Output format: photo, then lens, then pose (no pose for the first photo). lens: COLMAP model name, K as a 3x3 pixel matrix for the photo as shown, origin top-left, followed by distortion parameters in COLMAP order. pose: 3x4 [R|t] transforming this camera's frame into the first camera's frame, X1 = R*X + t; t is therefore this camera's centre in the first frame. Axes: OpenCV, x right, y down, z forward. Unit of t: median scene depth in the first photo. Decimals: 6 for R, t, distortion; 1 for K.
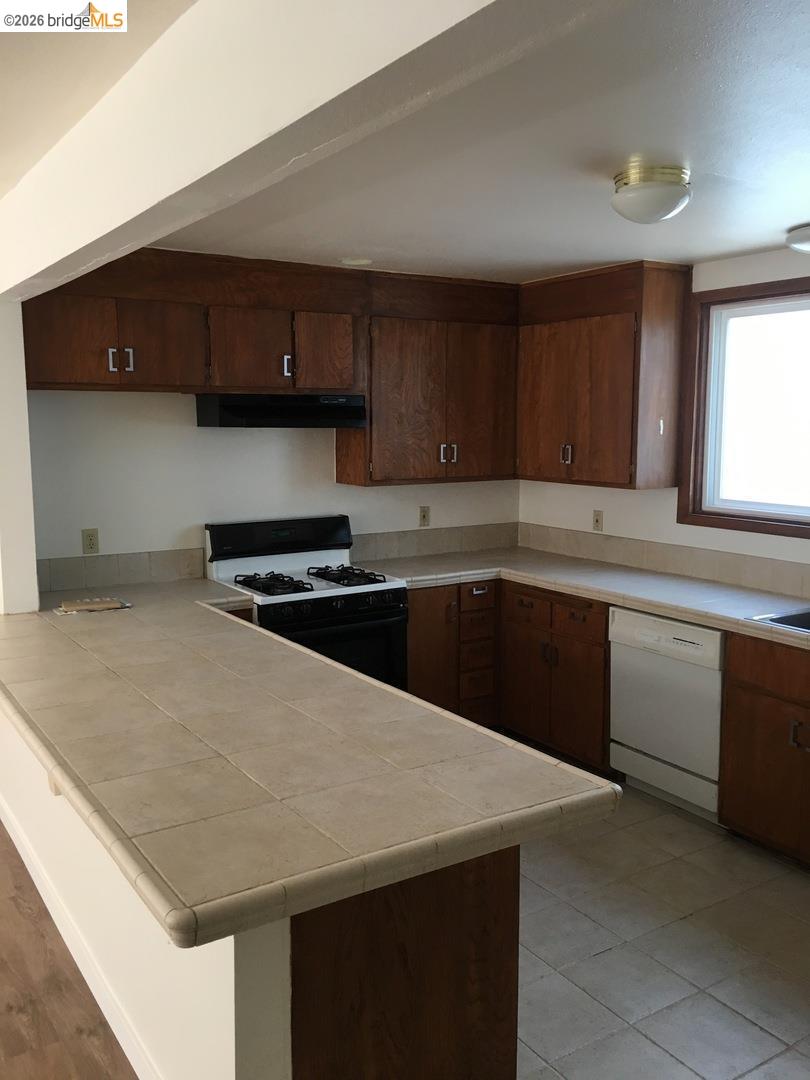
lens RADIAL K [[938.4, 0, 398.5], [0, 938.4, 532.9], [0, 0, 1]] dist [0.089497, -0.130034]
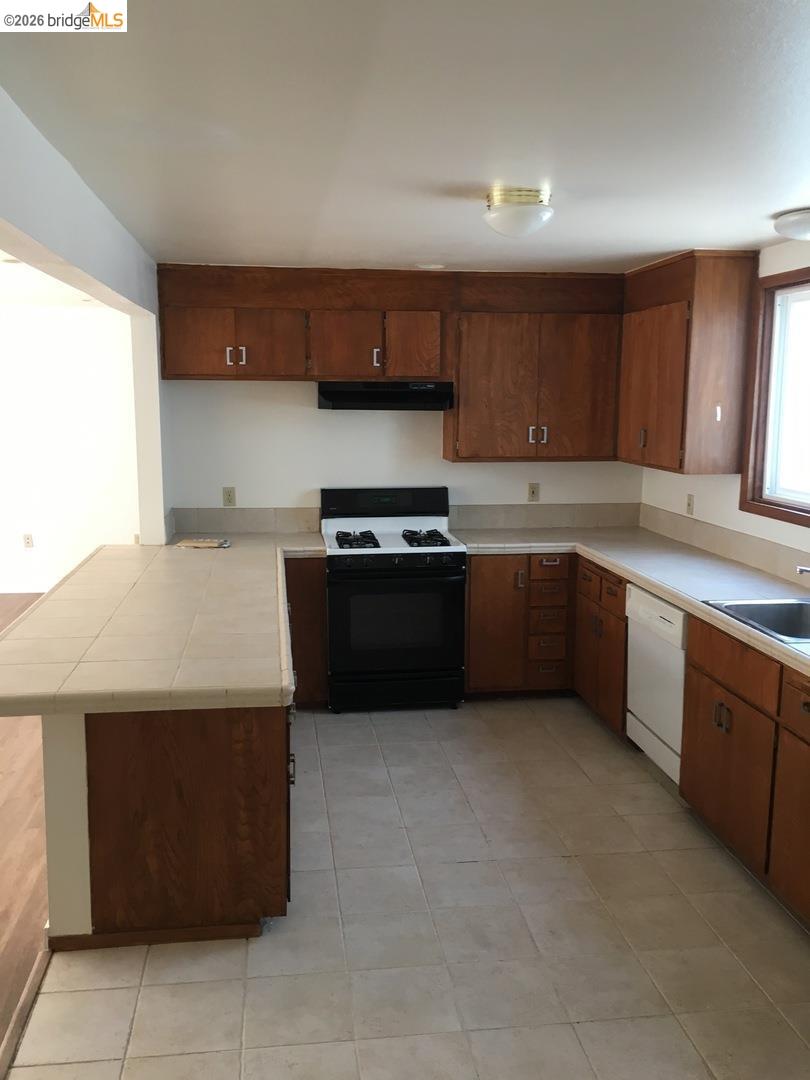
lens RADIAL K [[938.4, 0, 398.5], [0, 938.4, 532.9], [0, 0, 1]] dist [0.089497, -0.130034]
pose [[0.904693, 0.067810, -0.420634, 0.405347], [-0.057340, 0.997650, 0.037503, -0.003023], [0.422188, -0.009809, 0.906455, -0.063107]]
